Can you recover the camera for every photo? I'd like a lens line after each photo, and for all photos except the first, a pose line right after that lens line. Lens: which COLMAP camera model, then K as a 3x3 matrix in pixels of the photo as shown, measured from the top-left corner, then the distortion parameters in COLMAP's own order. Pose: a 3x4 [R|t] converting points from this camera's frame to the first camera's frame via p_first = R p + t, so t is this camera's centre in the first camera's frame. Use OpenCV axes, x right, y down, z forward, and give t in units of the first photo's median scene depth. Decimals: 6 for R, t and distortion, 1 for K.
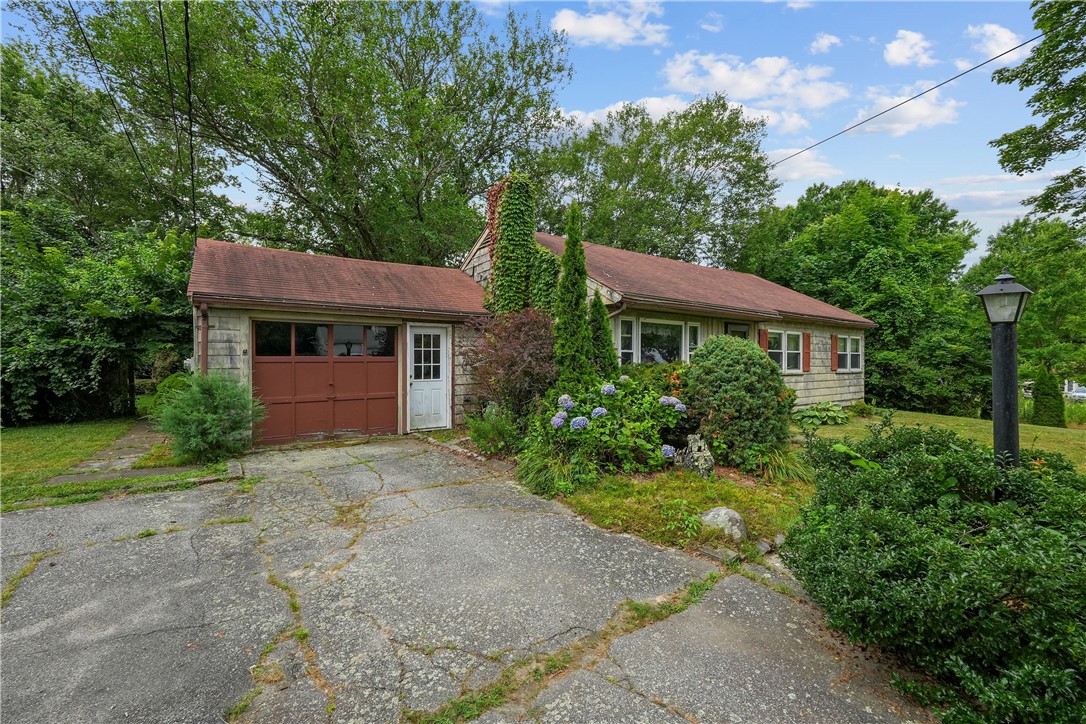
lens RADIAL K [[456.8, 0, 539.2], [0, 456.8, 362.4], [0, 0, 1]] dist [-0.008187, 0.003147]
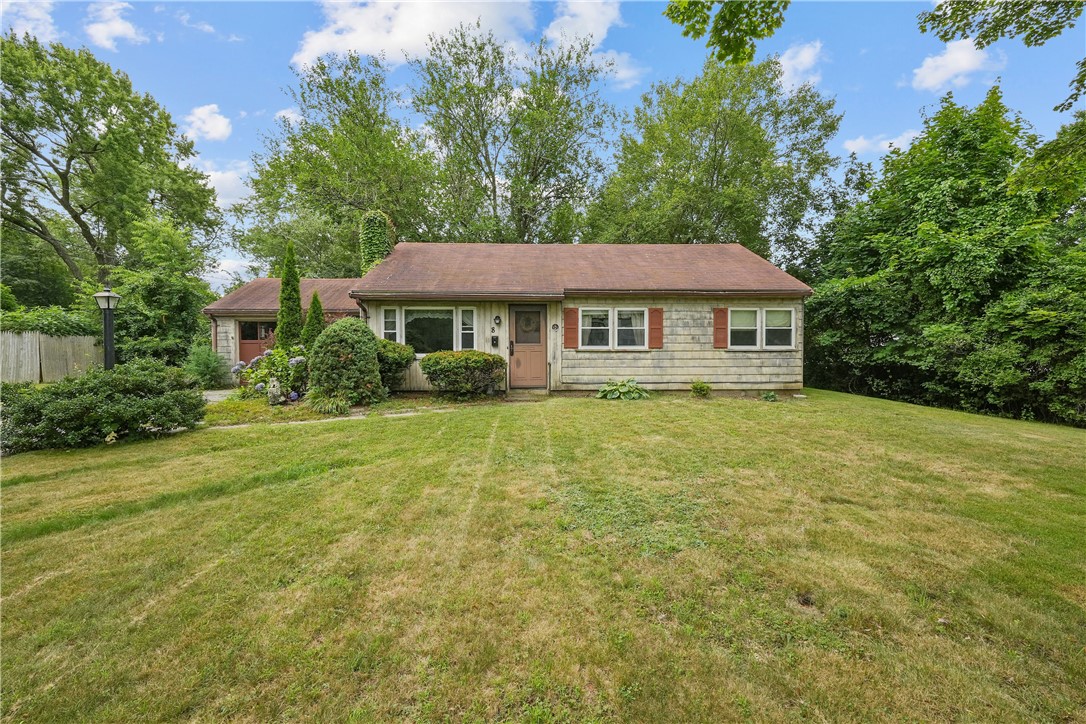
lens RADIAL K [[456.8, 0, 538.8], [0, 456.8, 362.6], [0, 0, 1]] dist [-0.008187, 0.003147]
pose [[0.830605, 0.005622, -0.556833, 1.125375], [0.002157, 0.999909, 0.013313, 0.044782], [0.556857, -0.012259, 0.830518, 0.080315]]
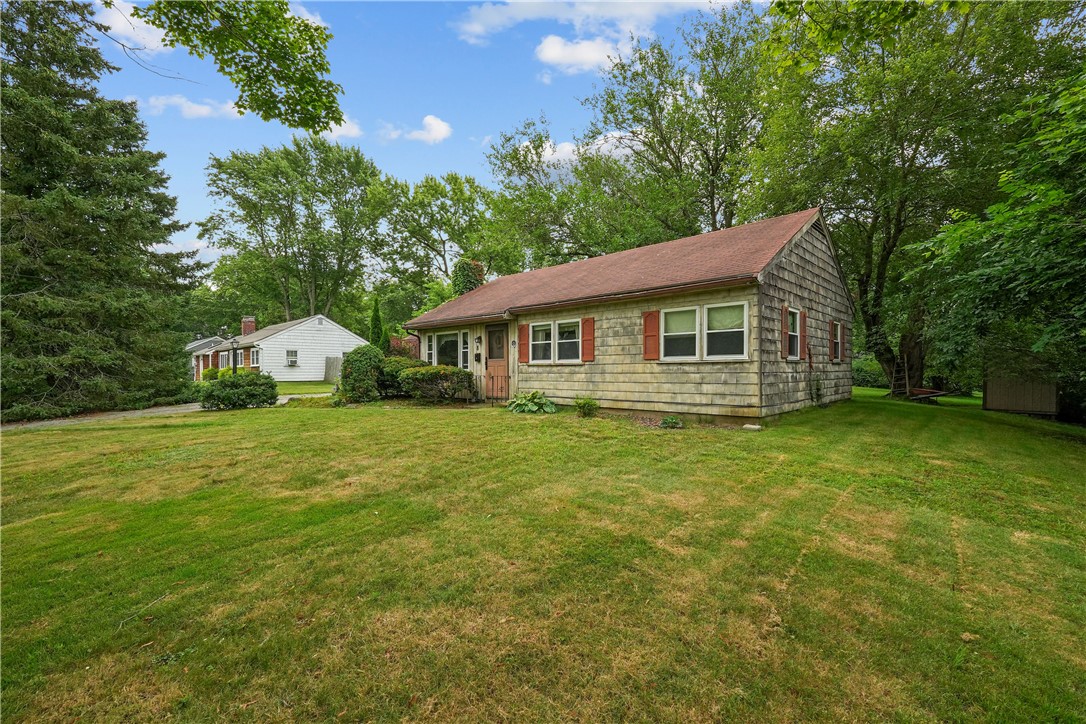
lens RADIAL K [[456.8, 0, 536.2], [0, 456.8, 369.3], [0, 0, 1]] dist [-0.008187, 0.003147]
pose [[0.186381, -0.009985, -0.982427, 1.762681], [-0.001725, 0.999943, -0.010491, 0.054635], [0.982476, 0.003650, 0.186353, 0.904384]]
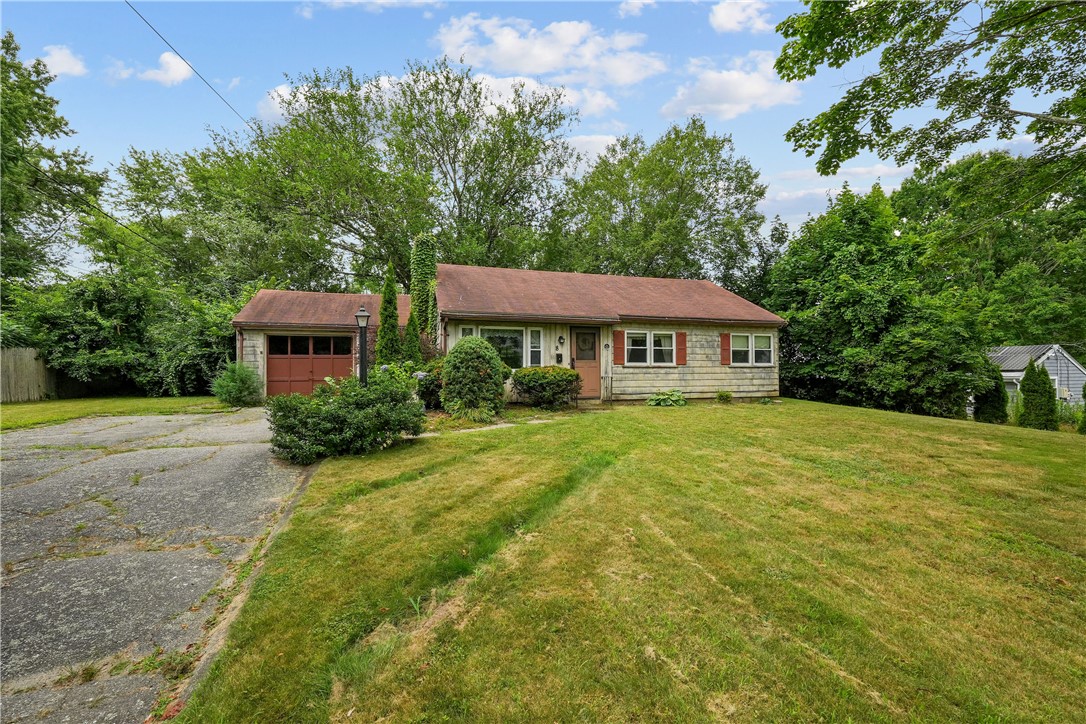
lens RADIAL K [[456.8, 0, 536.4], [0, 456.8, 362.9], [0, 0, 1]] dist [-0.008187, 0.003147]
pose [[0.948525, -0.009924, -0.316546, 0.742317], [0.003892, 0.999799, -0.019682, 0.045163], [0.316677, 0.017437, 0.948373, -0.300319]]
